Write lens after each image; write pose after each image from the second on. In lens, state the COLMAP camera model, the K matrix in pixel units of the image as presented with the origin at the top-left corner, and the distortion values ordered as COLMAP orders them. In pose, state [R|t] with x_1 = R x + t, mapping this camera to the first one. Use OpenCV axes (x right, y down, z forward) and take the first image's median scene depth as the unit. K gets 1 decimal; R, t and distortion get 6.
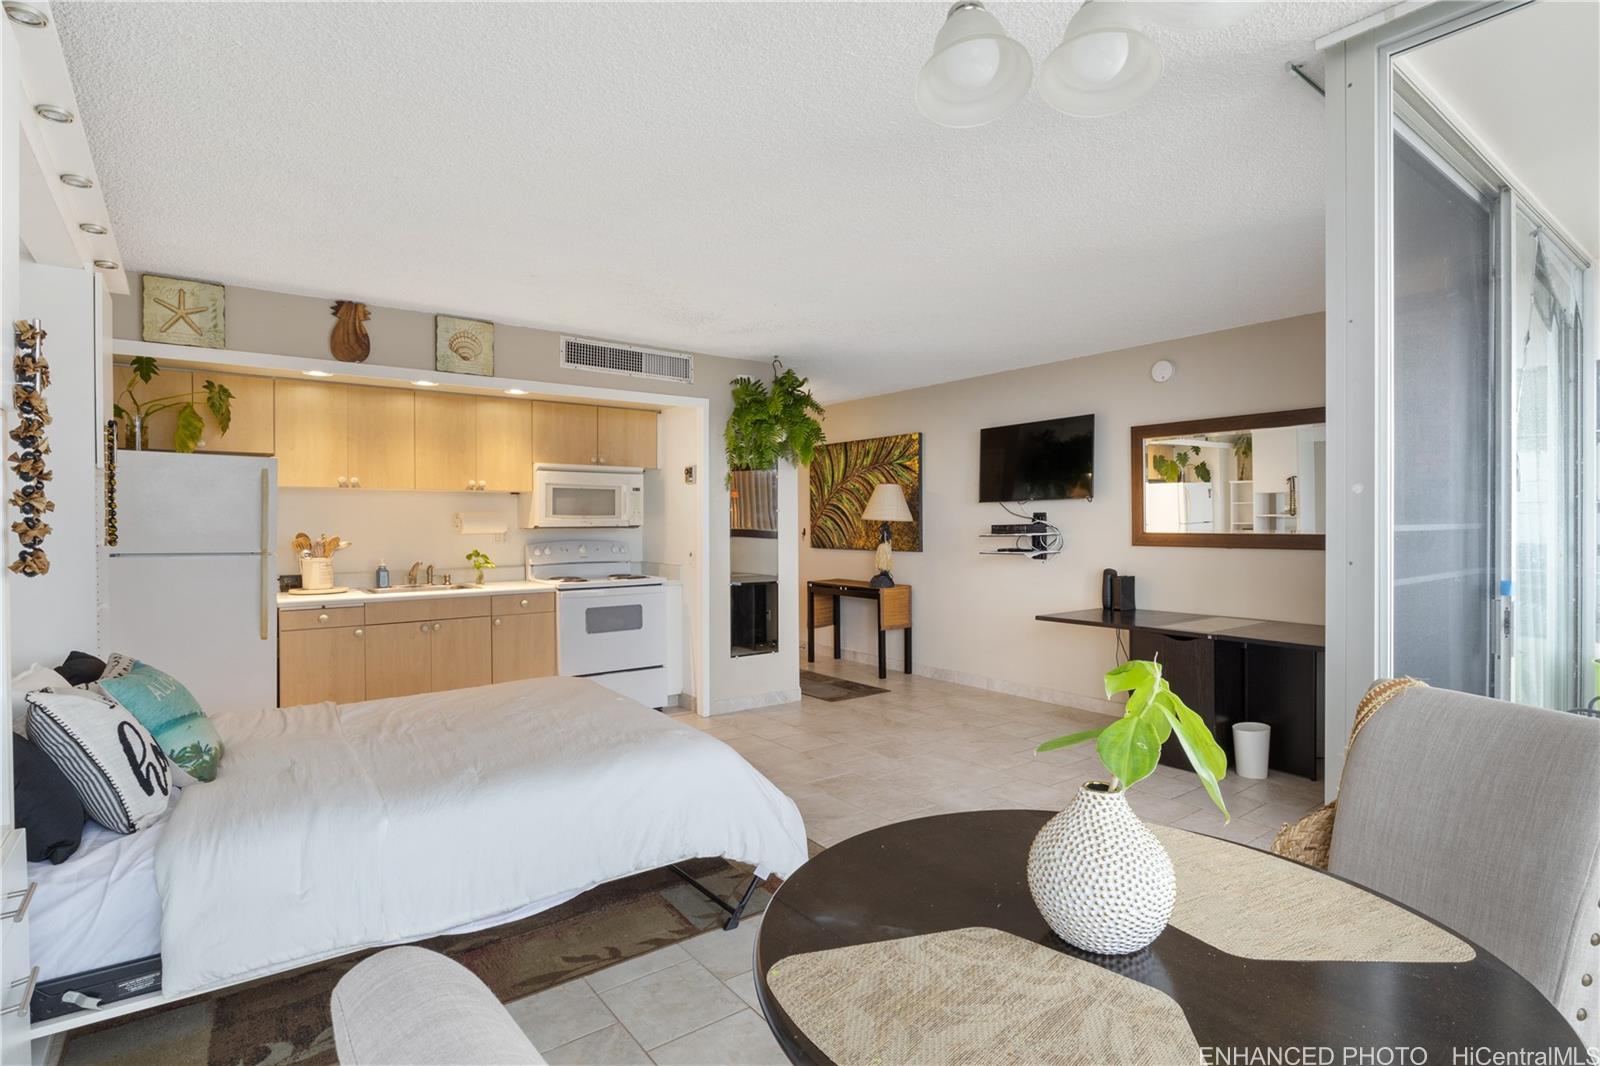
lens RADIAL K [[800.7, 0, 805.7], [0, 800.7, 525.7], [0, 0, 1]] dist [-0.002293, 0.000233]
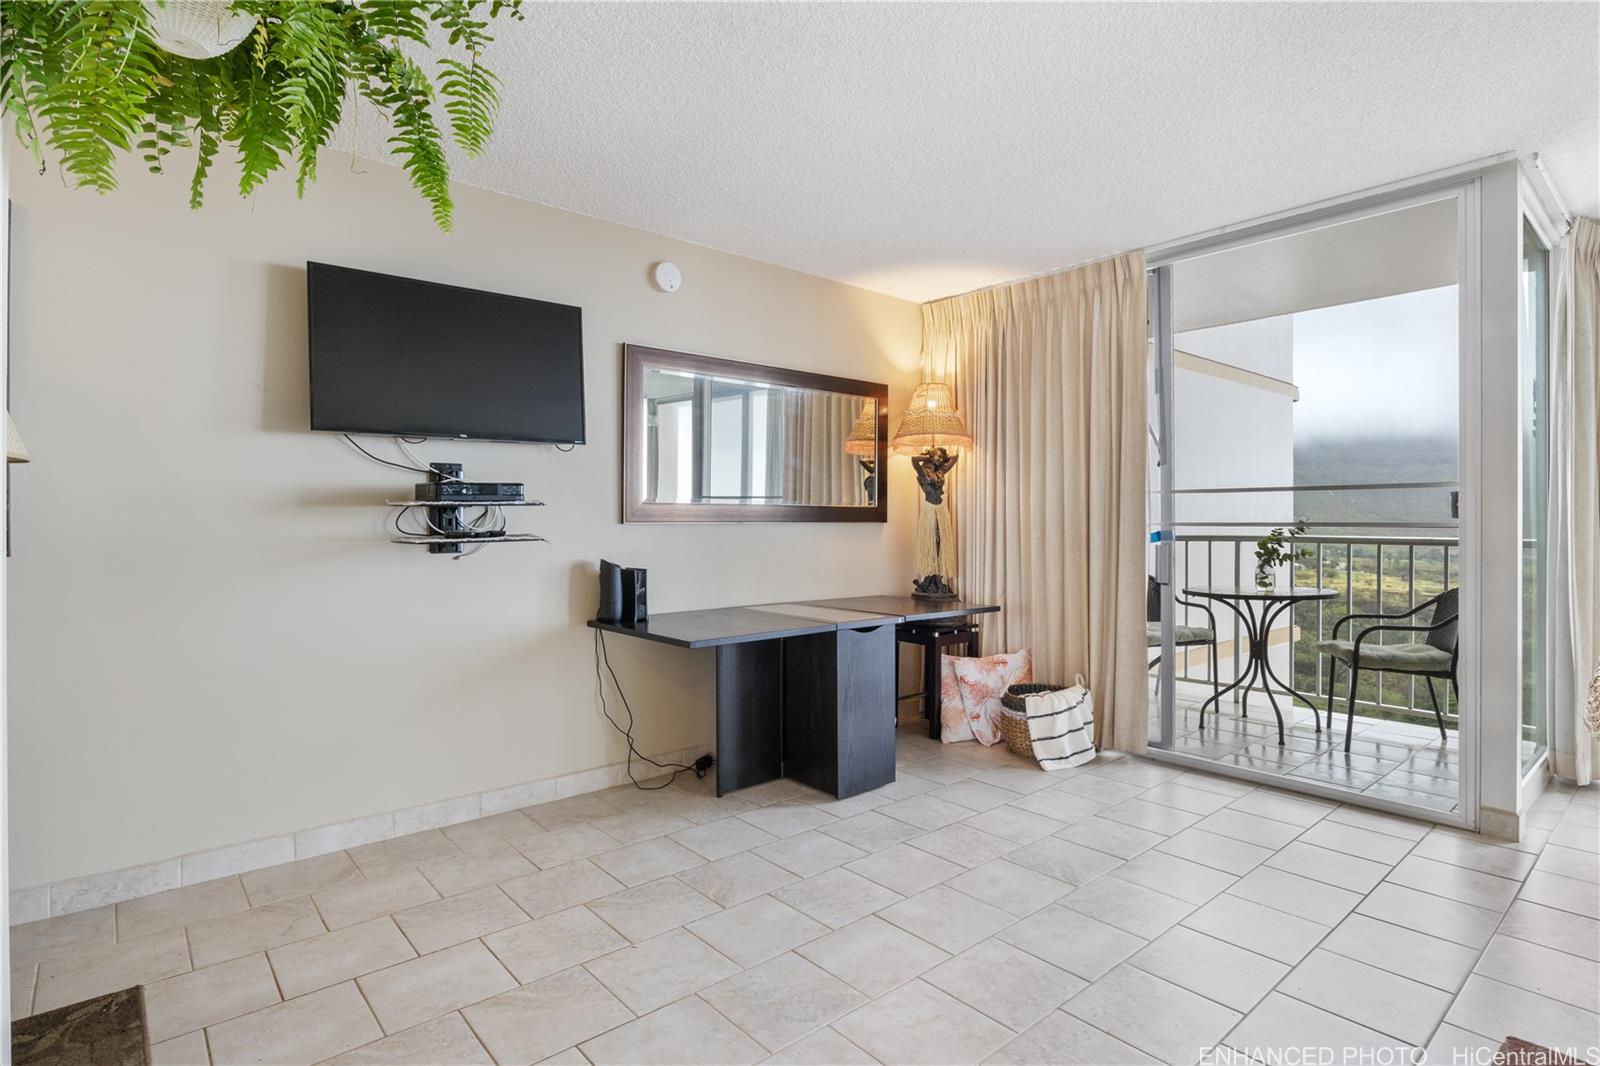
lens RADIAL K [[816.5, 0, 807.6], [0, 816.5, 524.3], [0, 0, 1]] dist [-0.006642, -0.001271]
pose [[-0.064509, -0.000562, 0.997917, -0.267405], [0.006565, 0.999978, 0.000988, 0.026372], [-0.997896, 0.006615, -0.064504, 0.856212]]
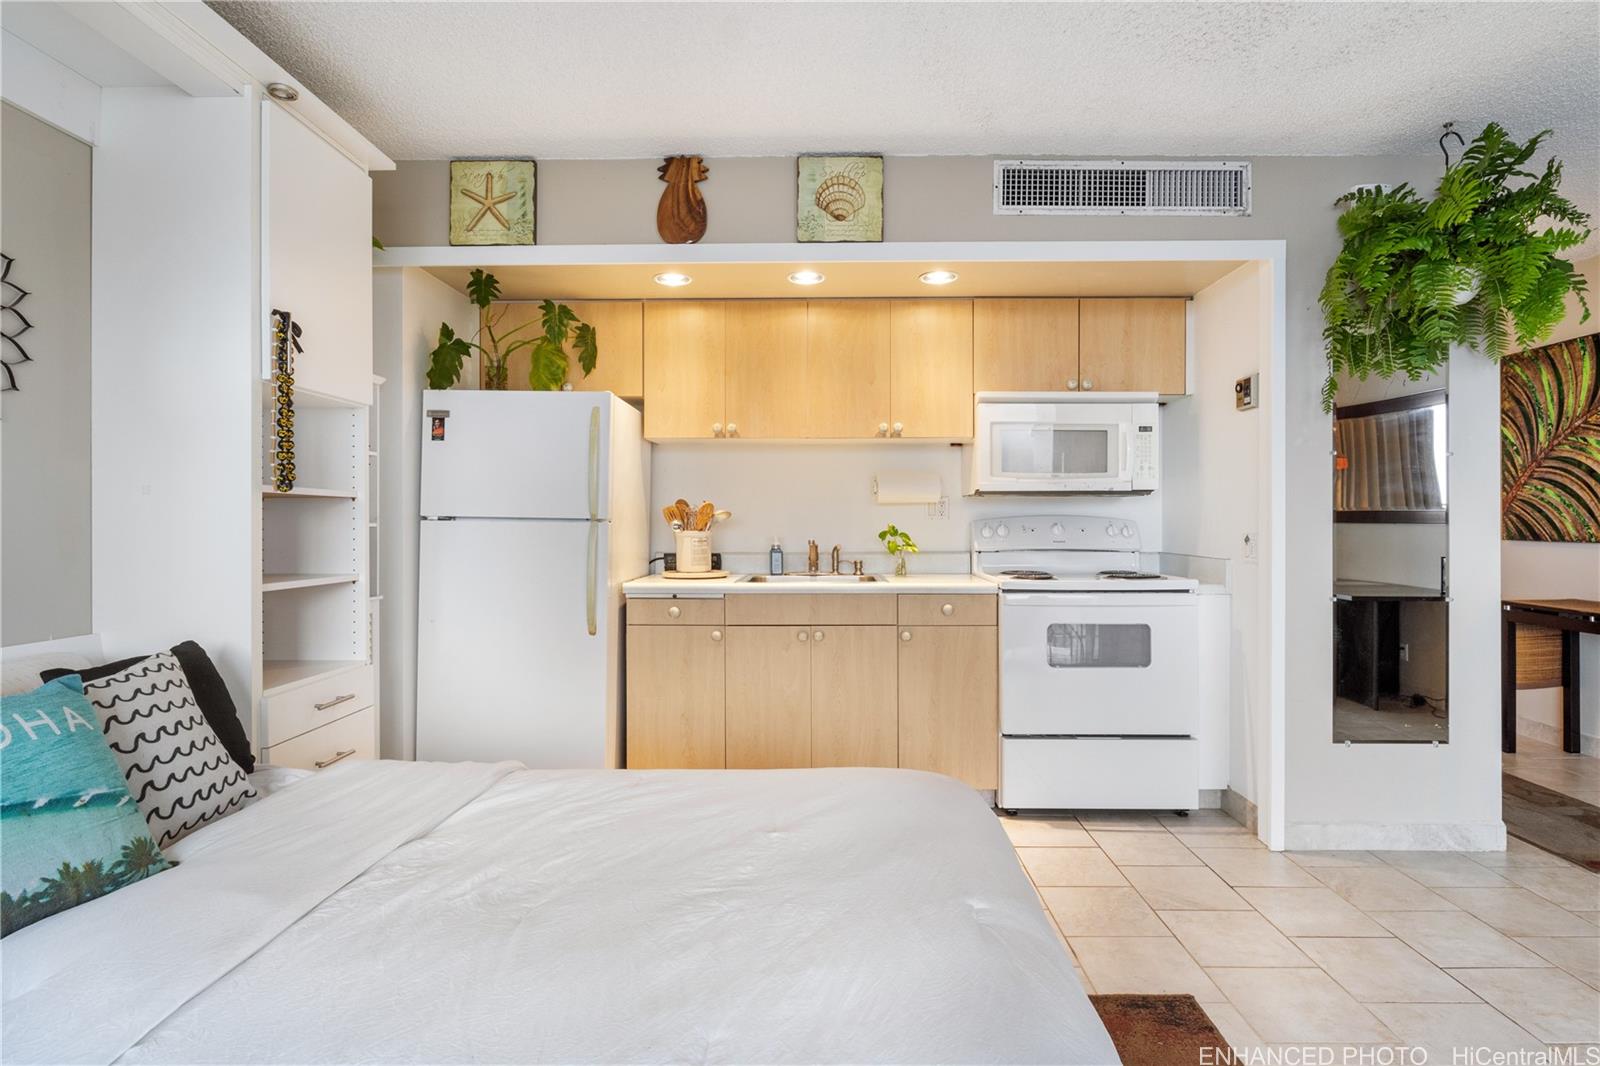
lens RADIAL K [[801.4, 0, 805.5], [0, 801.4, 521.7], [0, 0, 1]] dist [-0.008268, -0.000094]
pose [[0.783132, 0.003065, -0.621848, -0.041918], [-0.005357, 0.999984, -0.001818, 0.027190], [0.621832, 0.004754, 0.783136, 0.398240]]
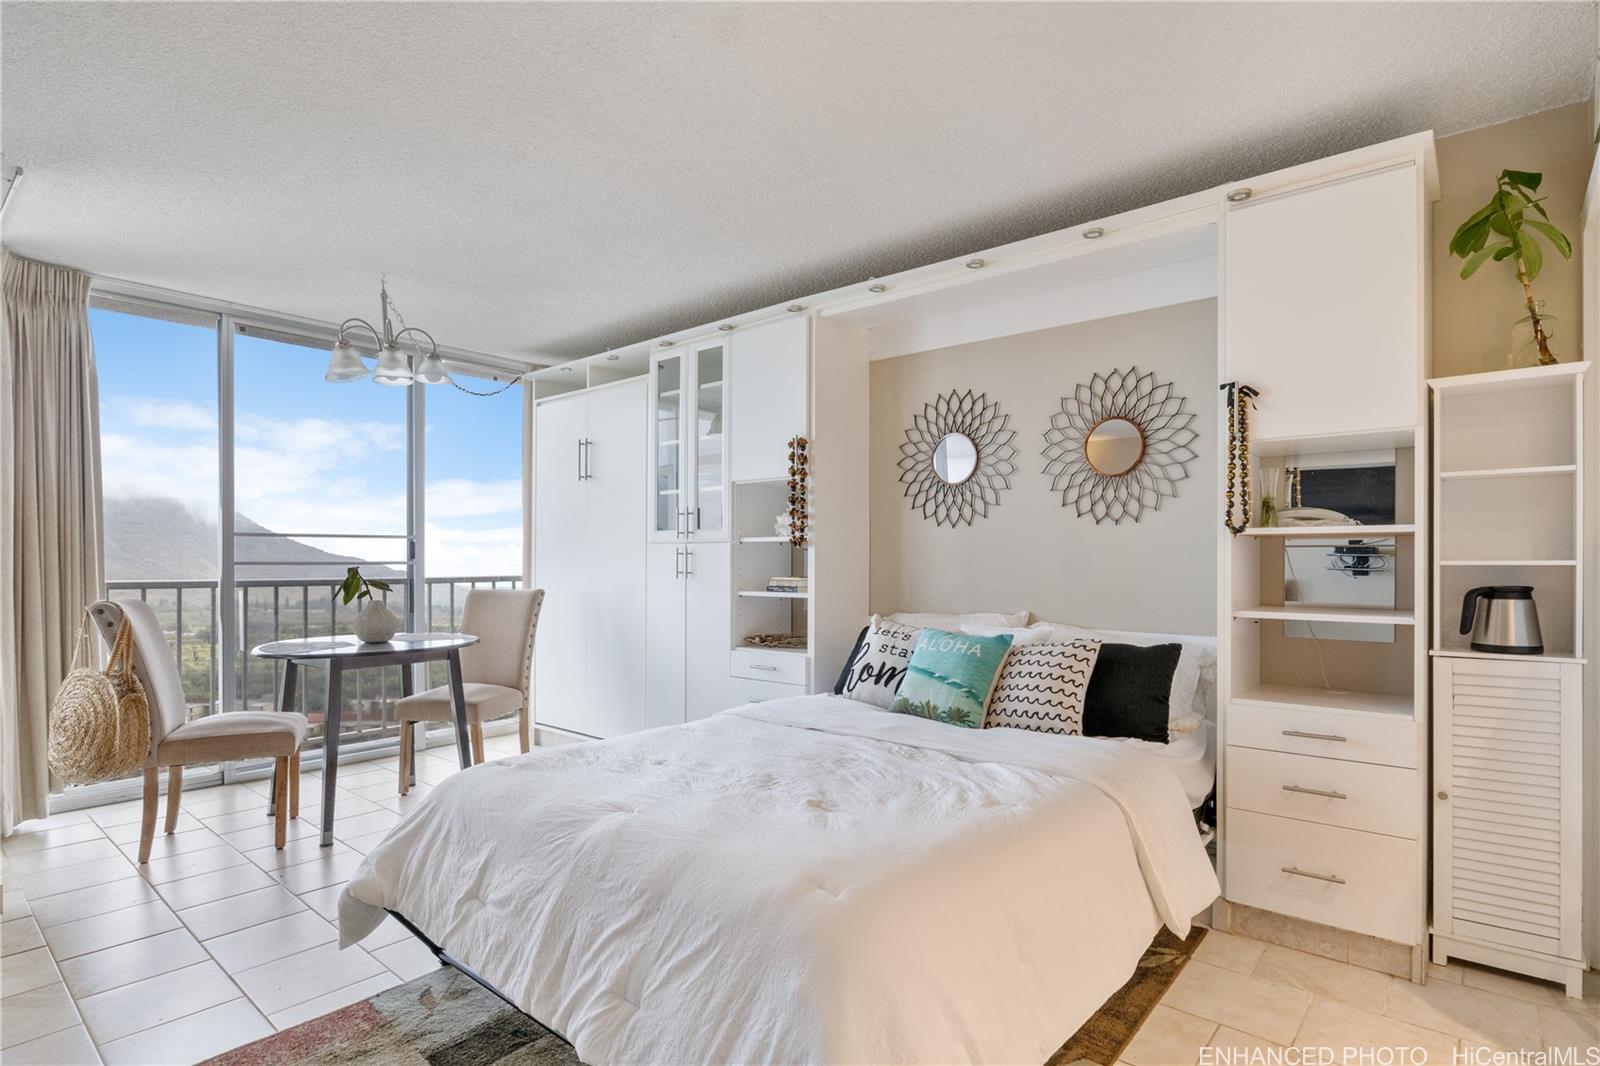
lens RADIAL K [[811.2, 0, 802.5], [0, 811.2, 560.2], [0, 0, 1]] dist [-0.006179, 0.001093]
pose [[-0.977645, 0.003521, -0.210232, -0.137108], [0.002534, 0.999984, 0.004964, 0.025583], [0.210246, 0.004320, -0.977639, 0.927969]]
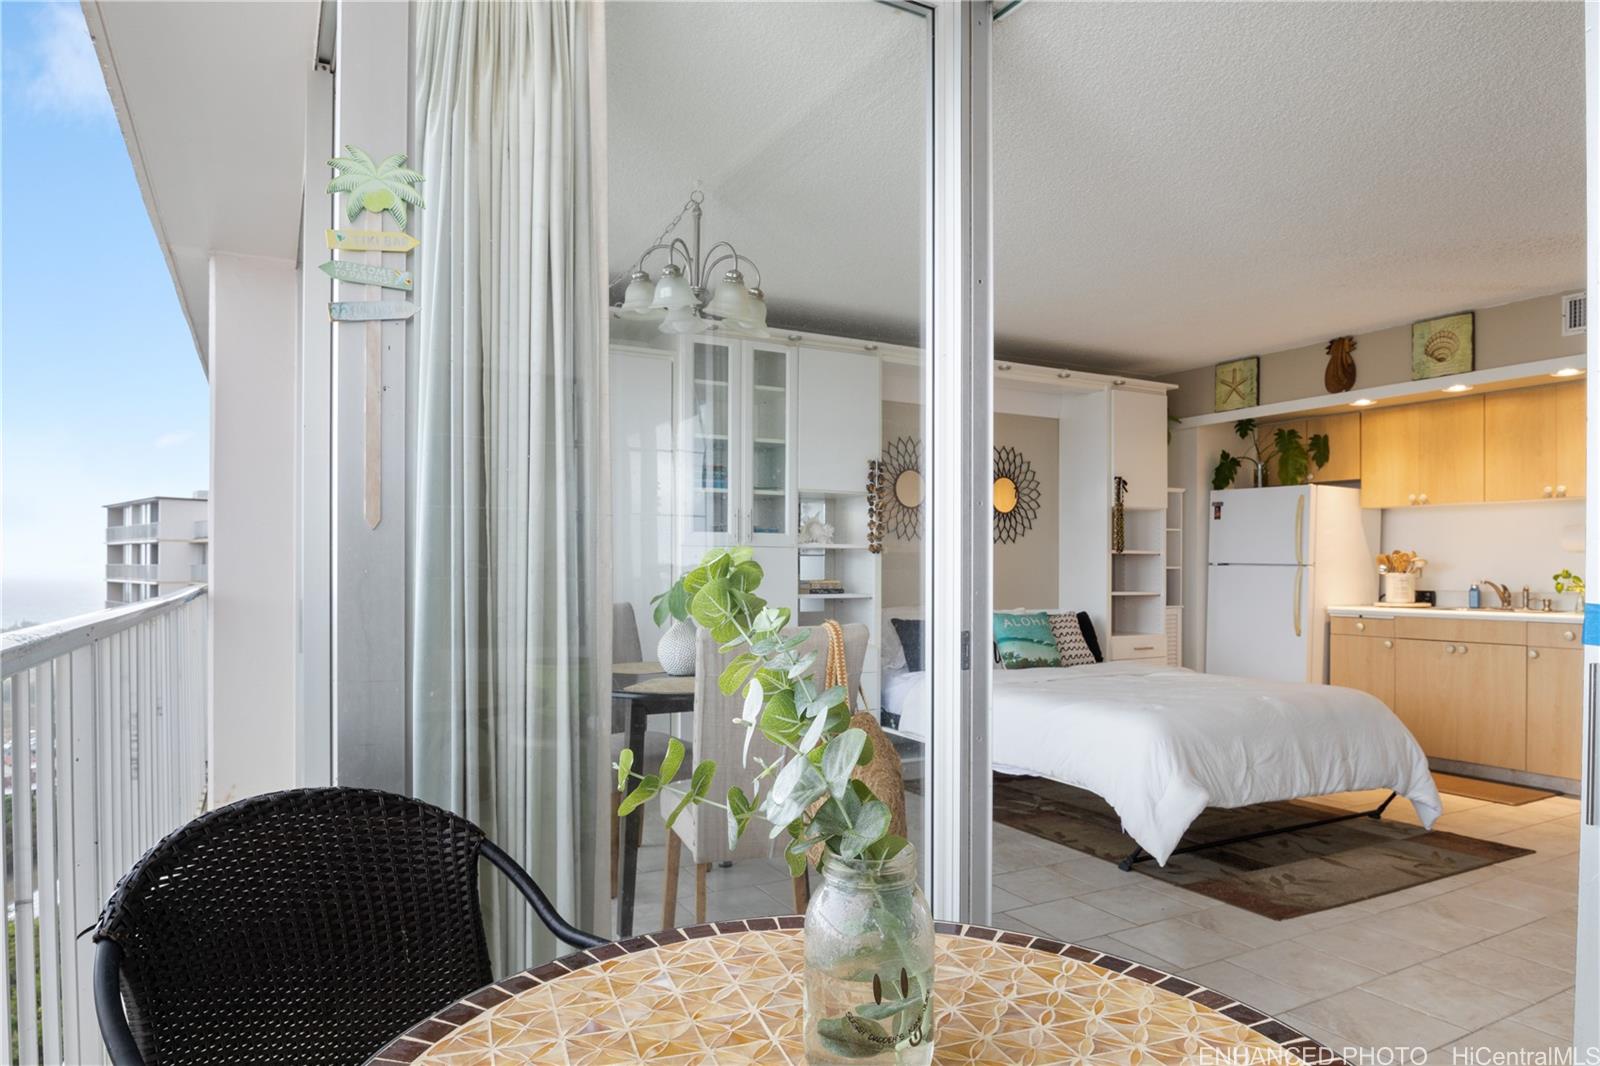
lens RADIAL K [[976.0, 0, 795.3], [0, 976.0, 568.3], [0, 0, 1]] dist [-0.028536, -0.002511]
pose [[-0.153392, 0.003809, -0.988158, 0.653993], [-0.007092, 0.999963, 0.004956, 0.027912], [0.988140, 0.007768, -0.153359, 0.350200]]
